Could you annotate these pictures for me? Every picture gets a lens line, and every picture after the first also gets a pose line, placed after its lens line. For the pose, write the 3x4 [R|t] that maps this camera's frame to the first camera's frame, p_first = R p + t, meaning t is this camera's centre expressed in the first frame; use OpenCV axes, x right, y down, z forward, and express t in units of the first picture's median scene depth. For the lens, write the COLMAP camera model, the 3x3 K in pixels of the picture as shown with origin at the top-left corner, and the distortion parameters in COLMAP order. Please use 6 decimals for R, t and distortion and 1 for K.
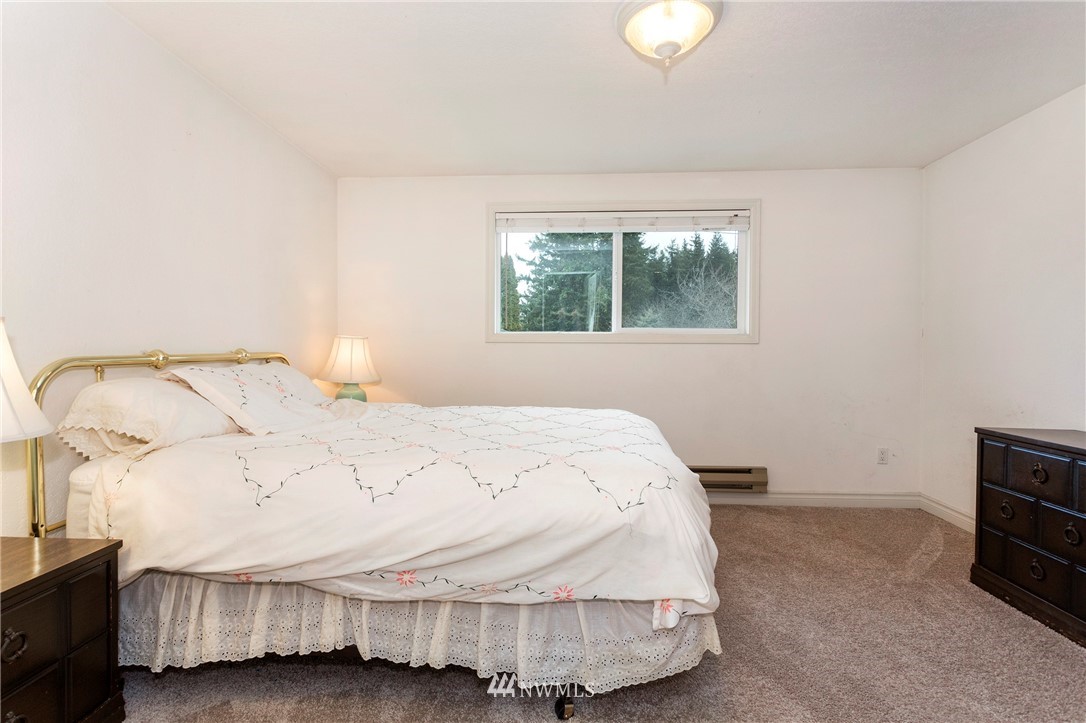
lens RADIAL K [[529.7, 0, 540.1], [0, 529.7, 347.2], [0, 0, 1]] dist [-0.000434, 0.000308]
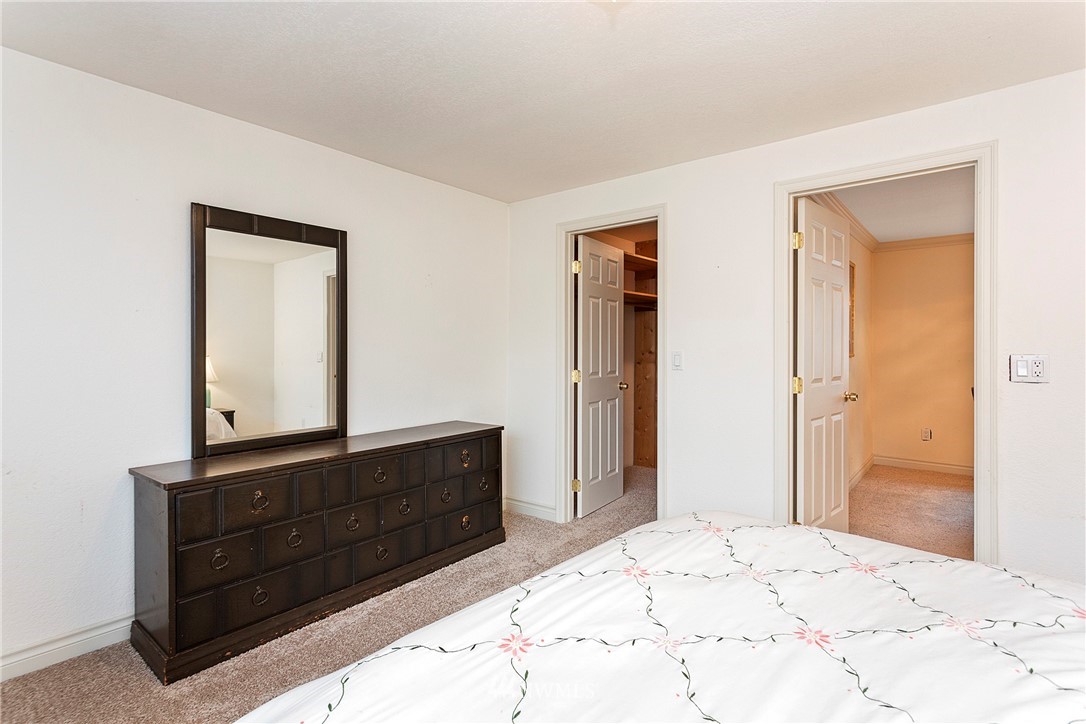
lens RADIAL K [[529.7, 0, 540.1], [0, 529.7, 347.7], [0, 0, 1]] dist [-0.000434, 0.000308]
pose [[-0.804154, -0.001595, 0.594418, -0.091736], [0.001017, 0.999991, 0.004060, -0.056863], [-0.594420, 0.003870, -0.804146, 1.412145]]
